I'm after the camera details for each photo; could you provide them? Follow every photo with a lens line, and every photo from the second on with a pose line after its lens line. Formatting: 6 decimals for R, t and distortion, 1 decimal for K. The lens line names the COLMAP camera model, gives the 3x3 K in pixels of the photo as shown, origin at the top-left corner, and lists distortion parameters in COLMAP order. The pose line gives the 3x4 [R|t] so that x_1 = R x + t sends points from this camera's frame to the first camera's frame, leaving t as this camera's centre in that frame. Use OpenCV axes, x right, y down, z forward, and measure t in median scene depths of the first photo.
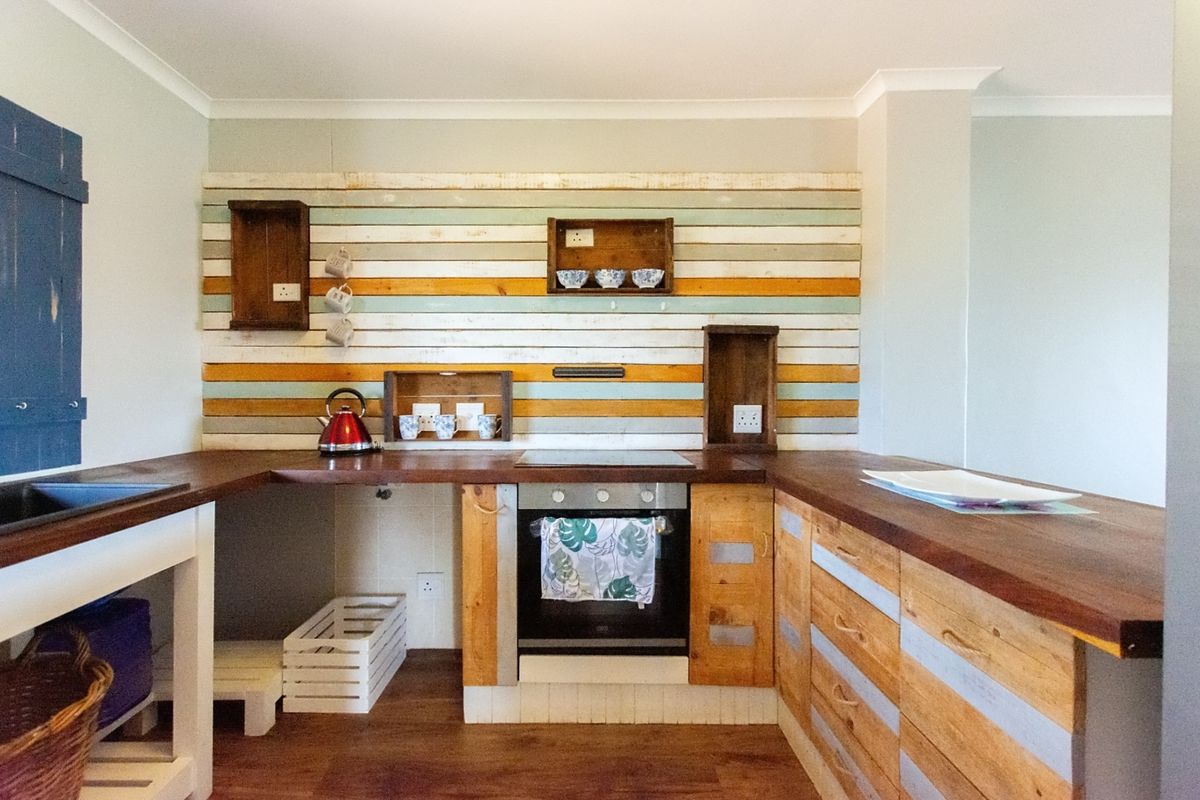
lens RADIAL K [[548.0, 0, 582.5], [0, 548.0, 396.4], [0, 0, 1]] dist [0.016493, -0.000091]
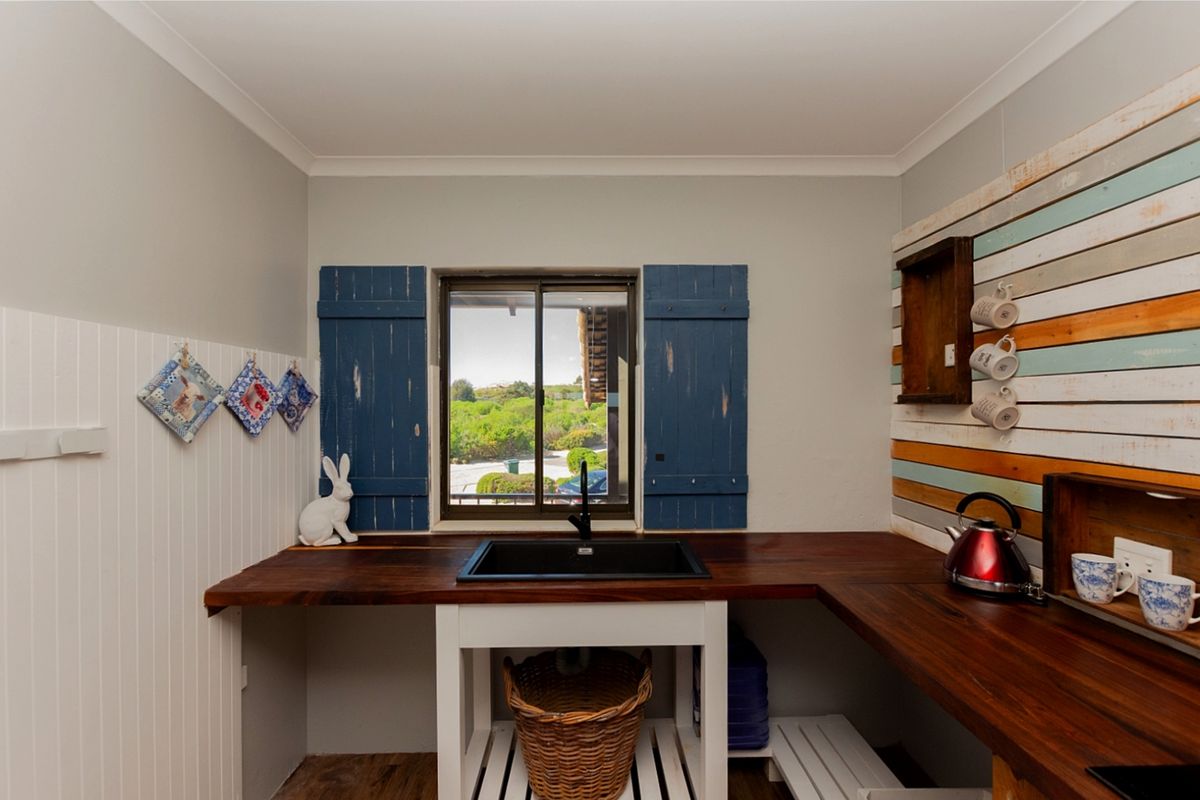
lens RADIAL K [[541.1, 0, 588.1], [0, 541.1, 402.4], [0, 0, 1]] dist [0.000560, 0.000114]
pose [[-0.001628, -0.002483, -0.999996, 0.236667], [-0.008725, 0.999959, -0.002468, -0.118541], [0.999961, 0.008721, -0.001650, 0.497857]]
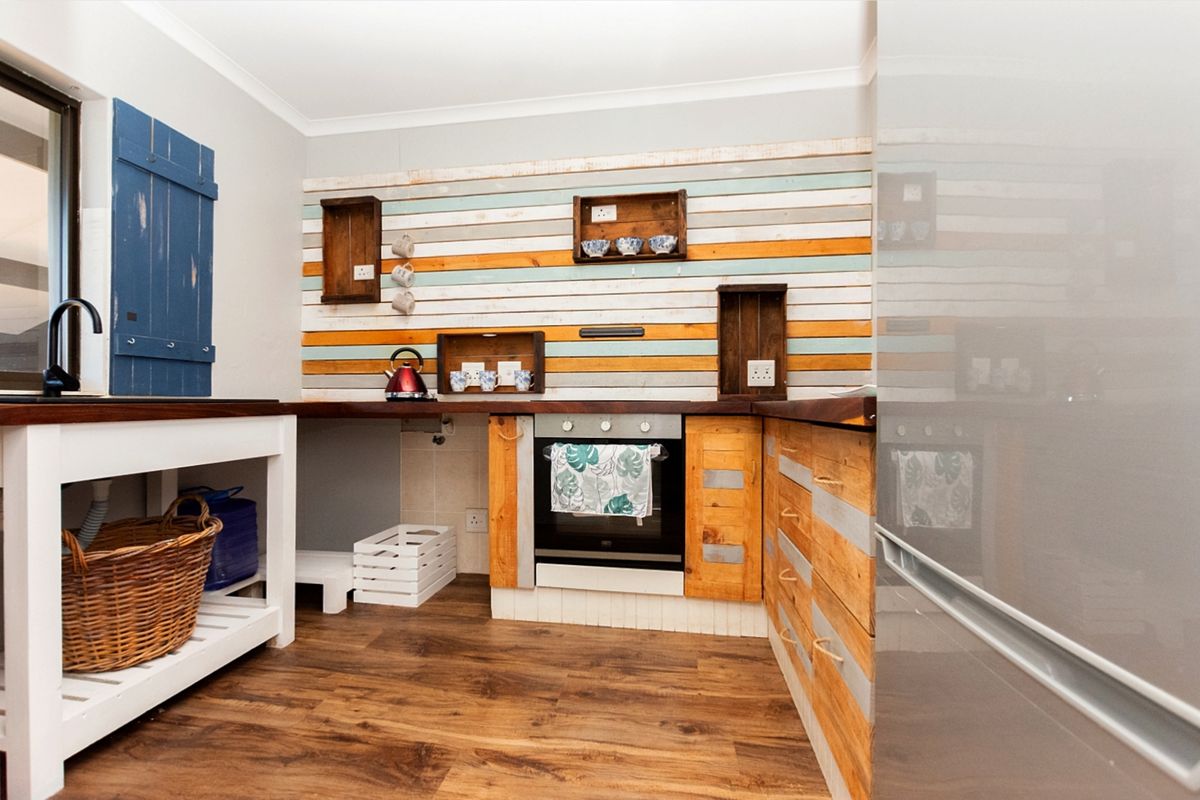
lens RADIAL K [[541.1, 0, 588.1], [0, 541.1, 402.4], [0, 0, 1]] dist [0.000560, 0.000114]
pose [[0.986914, -0.003775, -0.161200, 0.147436], [0.001489, 0.999897, -0.014300, 0.119511], [0.161238, 0.013873, 0.986818, -0.098270]]
